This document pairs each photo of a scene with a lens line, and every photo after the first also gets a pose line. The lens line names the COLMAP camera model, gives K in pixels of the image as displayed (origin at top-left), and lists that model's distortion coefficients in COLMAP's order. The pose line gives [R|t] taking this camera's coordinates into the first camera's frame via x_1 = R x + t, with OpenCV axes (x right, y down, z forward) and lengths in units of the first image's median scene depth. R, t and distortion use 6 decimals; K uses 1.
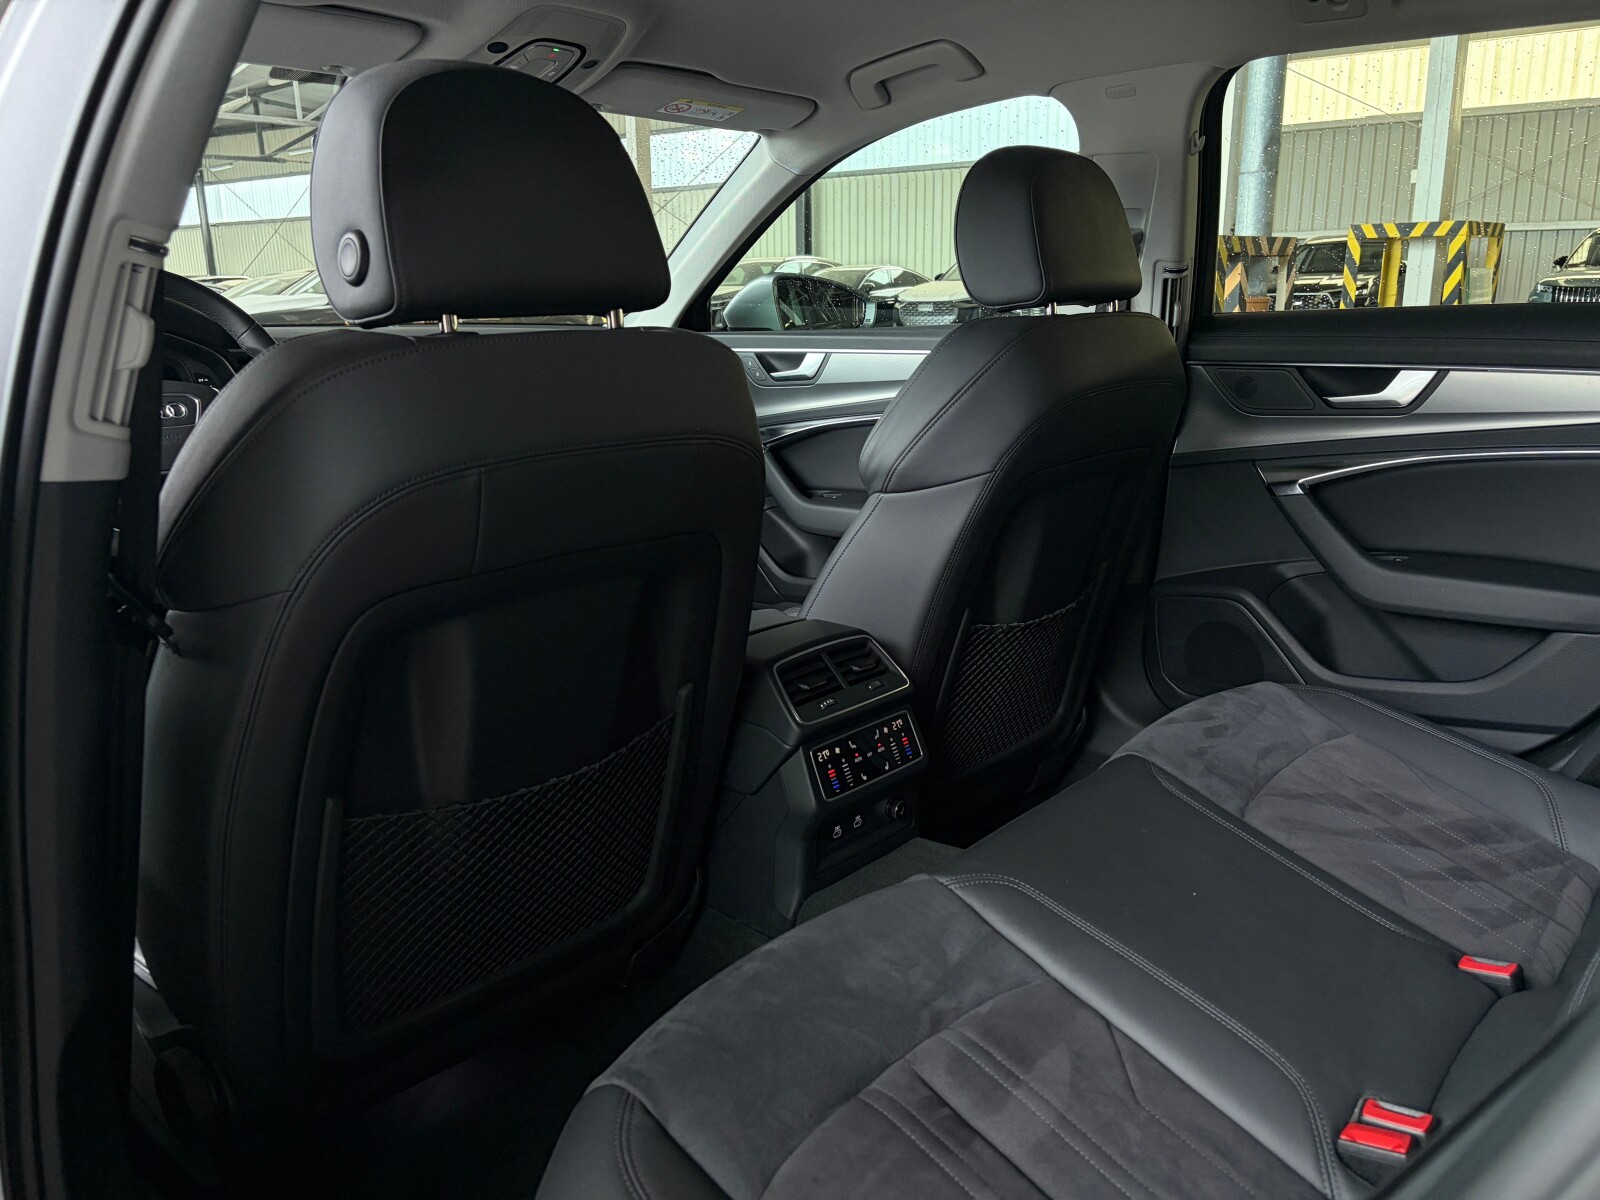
lens RADIAL K [[1232.4, 0, 798.7], [0, 1232.4, 604.4], [0, 0, 1]] dist [0.030806, -0.033730]
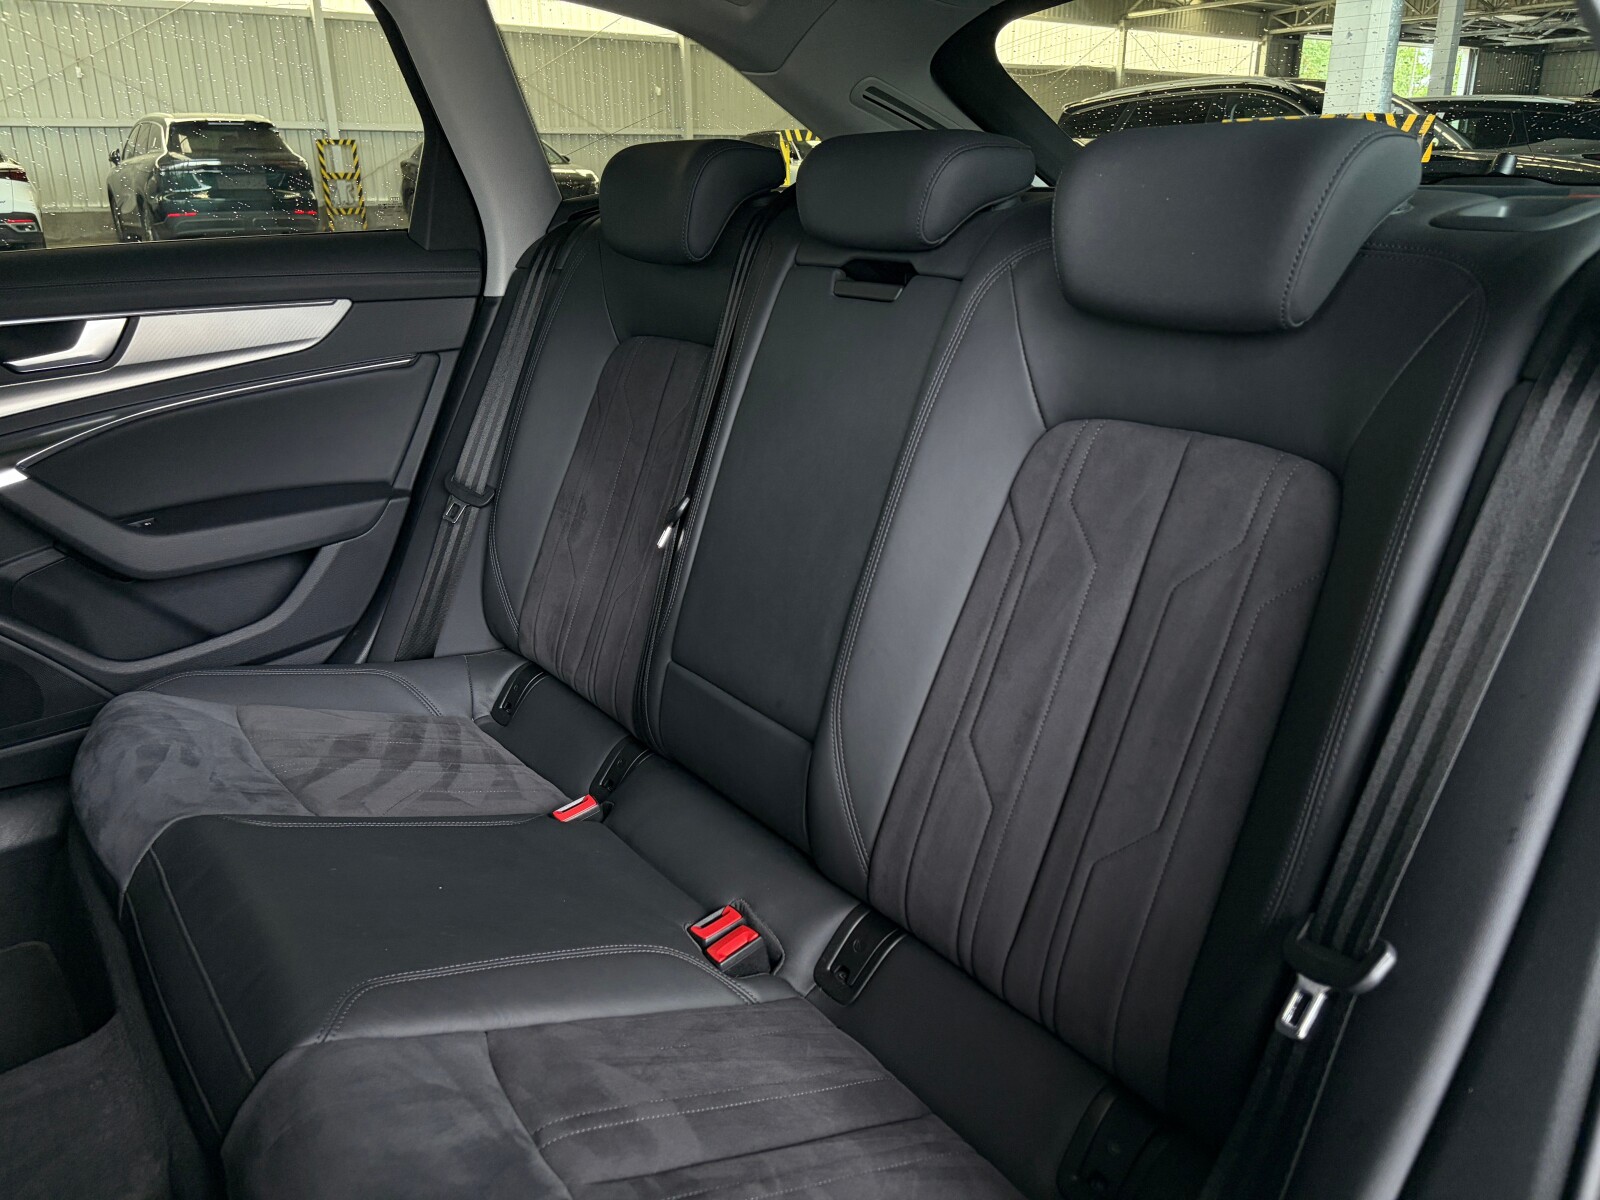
lens RADIAL K [[1232.4, 0, 796.1], [0, 1232.4, 600.8], [0, 0, 1]] dist [0.030806, -0.033730]
pose [[0.186426, -0.316903, 0.929956, -0.337615], [0.237900, 0.932941, 0.270229, -0.127024], [-0.953231, 0.170859, 0.249316, 0.336887]]
